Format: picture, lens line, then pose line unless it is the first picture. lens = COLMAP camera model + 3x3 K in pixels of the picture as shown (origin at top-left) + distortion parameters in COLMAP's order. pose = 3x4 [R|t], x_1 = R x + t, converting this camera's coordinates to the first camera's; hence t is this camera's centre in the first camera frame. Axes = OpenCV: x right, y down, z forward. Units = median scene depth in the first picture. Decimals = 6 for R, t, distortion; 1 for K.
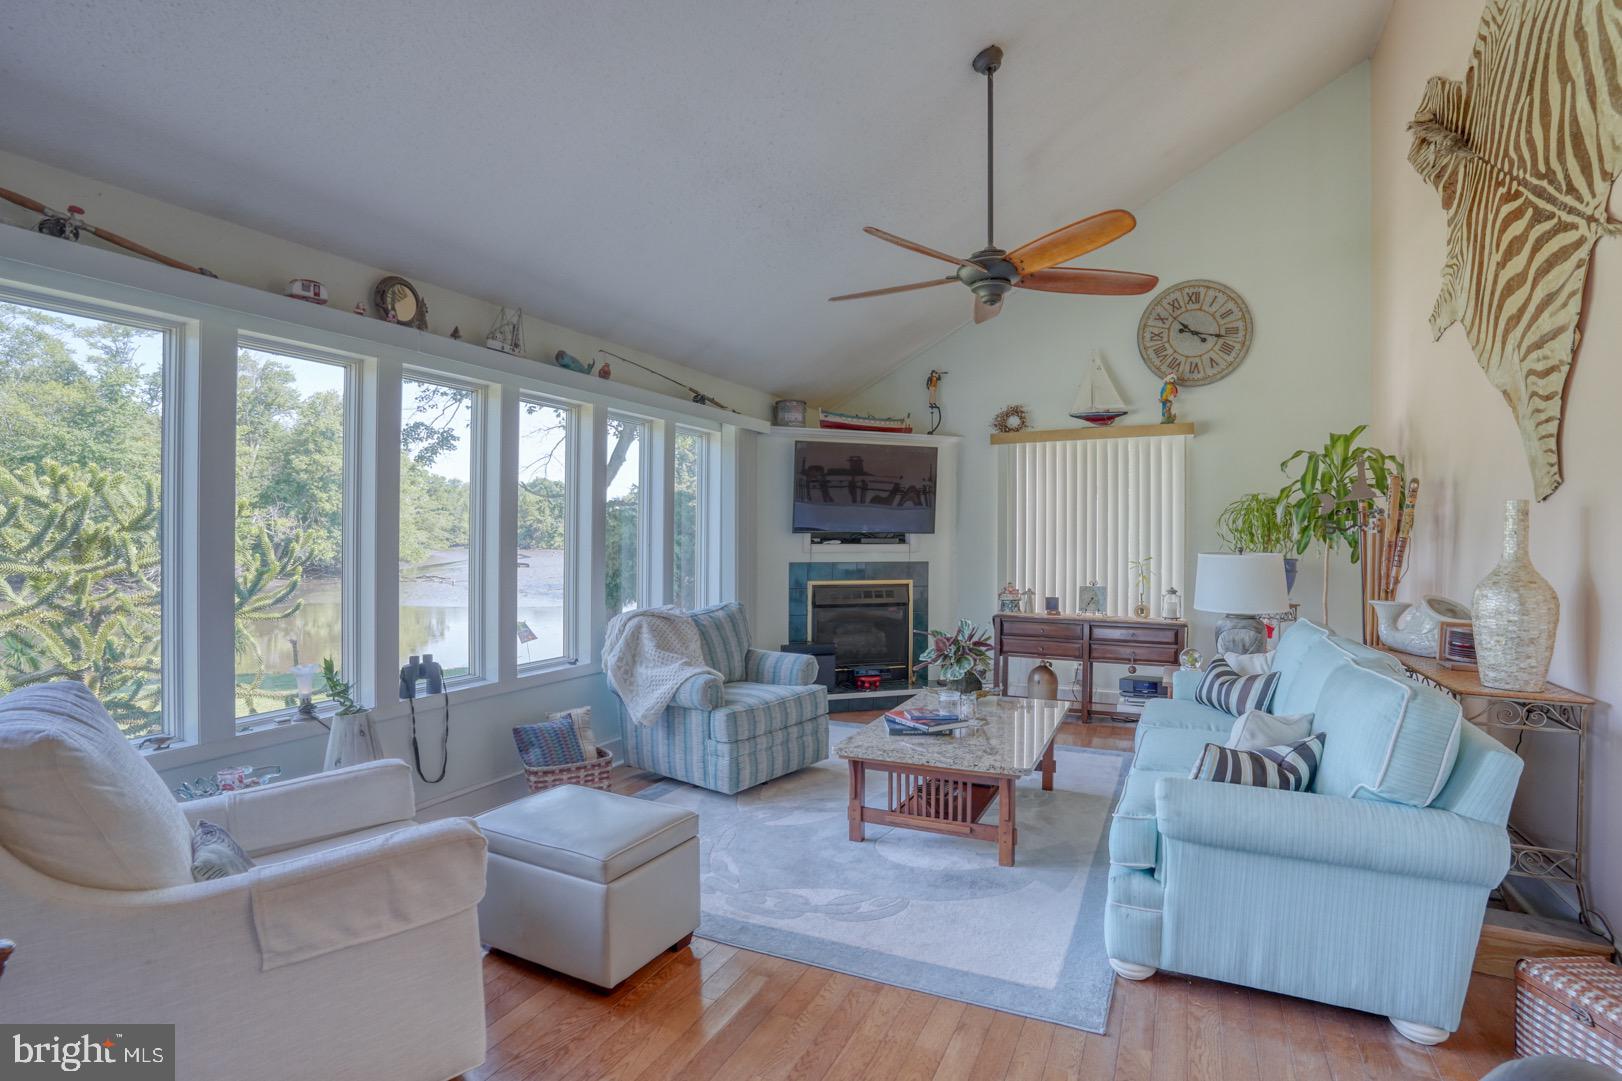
lens RADIAL K [[799.2, 0, 809.1], [0, 799.2, 535.3], [0, 0, 1]] dist [-0.084788, 0.034478]
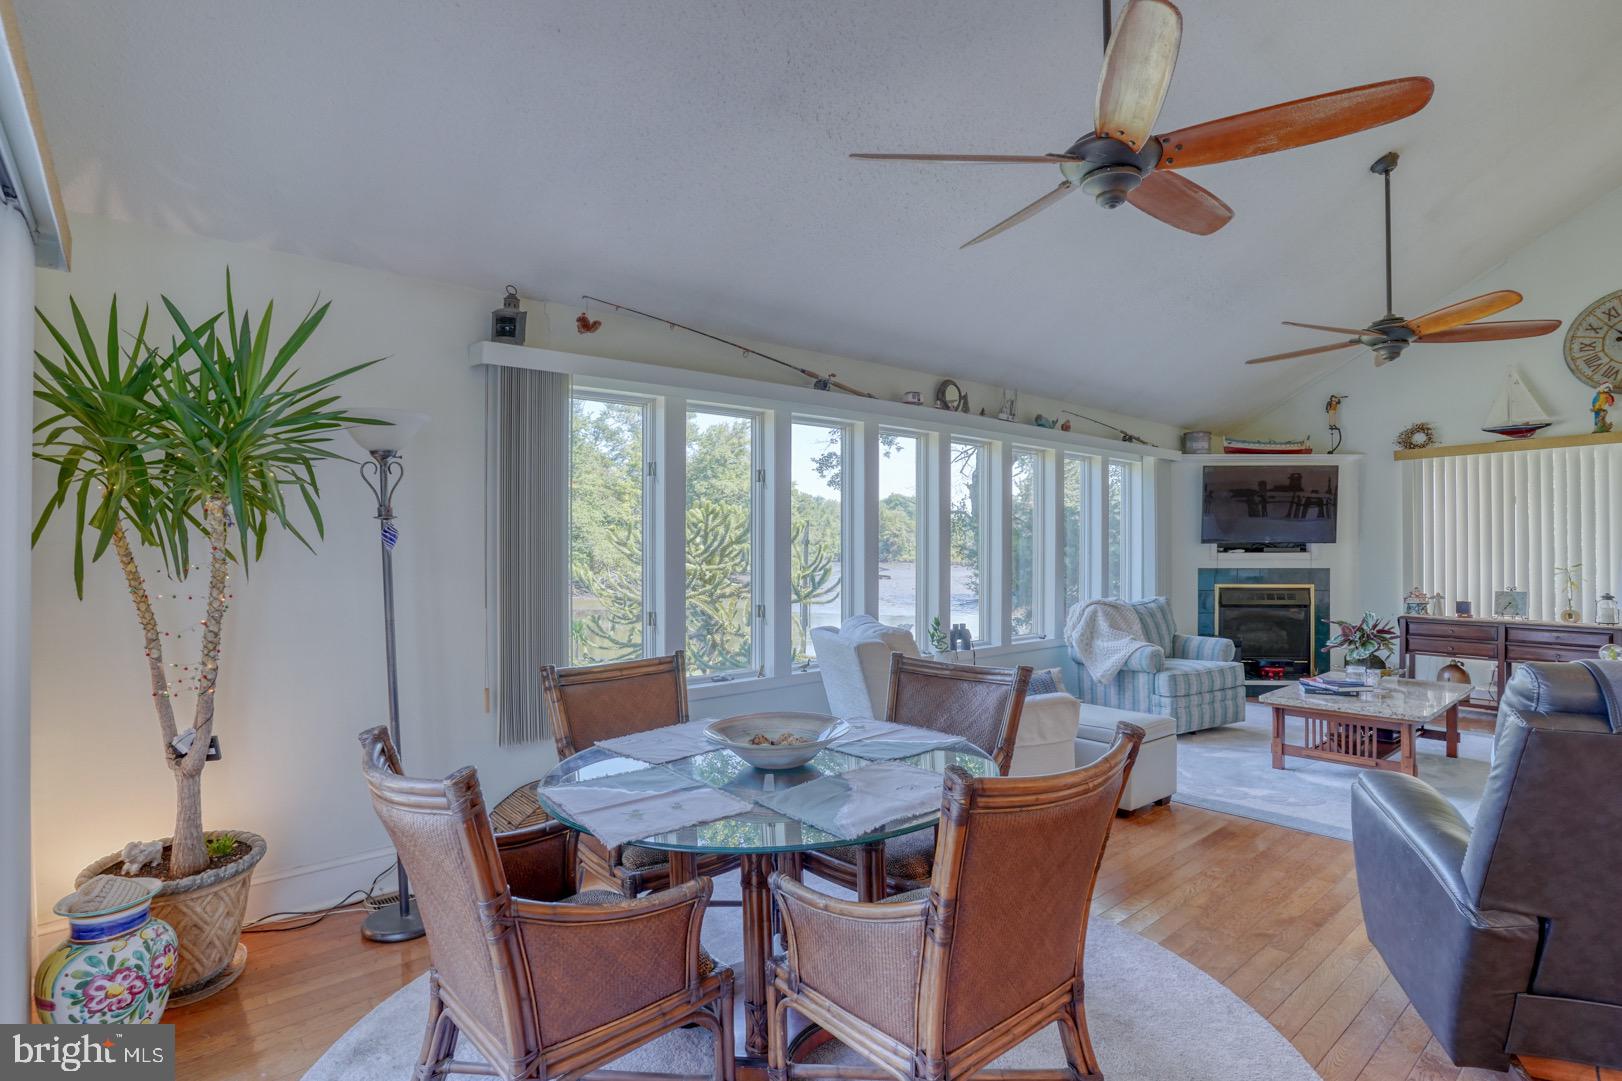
lens RADIAL K [[799.6, 0, 830.0], [0, 799.6, 540.4], [0, 0, 1]] dist [-0.071041, 0.033543]
pose [[0.917067, -0.008074, -0.398651, -0.065179], [0.003932, 0.999929, -0.011207, 0.004444], [0.398713, 0.008710, 0.917034, -0.322856]]
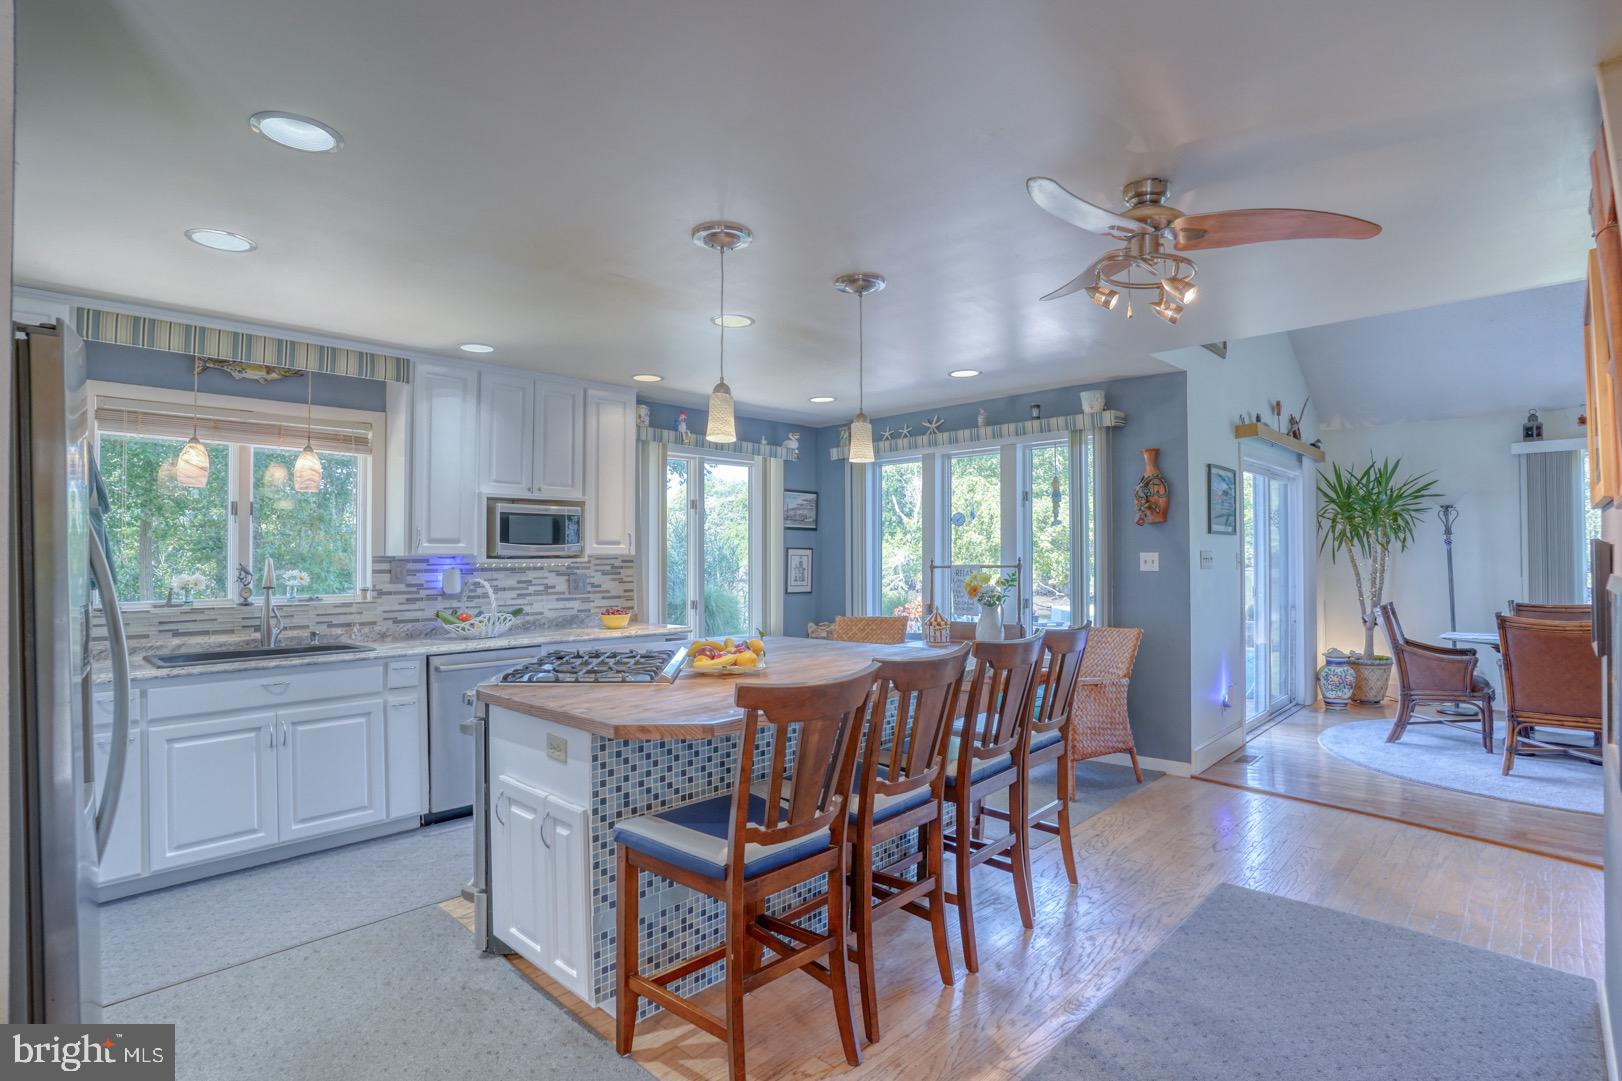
lens RADIAL K [[799.6, 0, 830.0], [0, 799.6, 540.4], [0, 0, 1]] dist [-0.071041, 0.033543]
pose [[-0.305364, -0.019686, -0.952032, 0.810129], [-0.010609, 0.999795, -0.017271, 0.020531], [0.952177, 0.004826, -0.305510, -0.489206]]
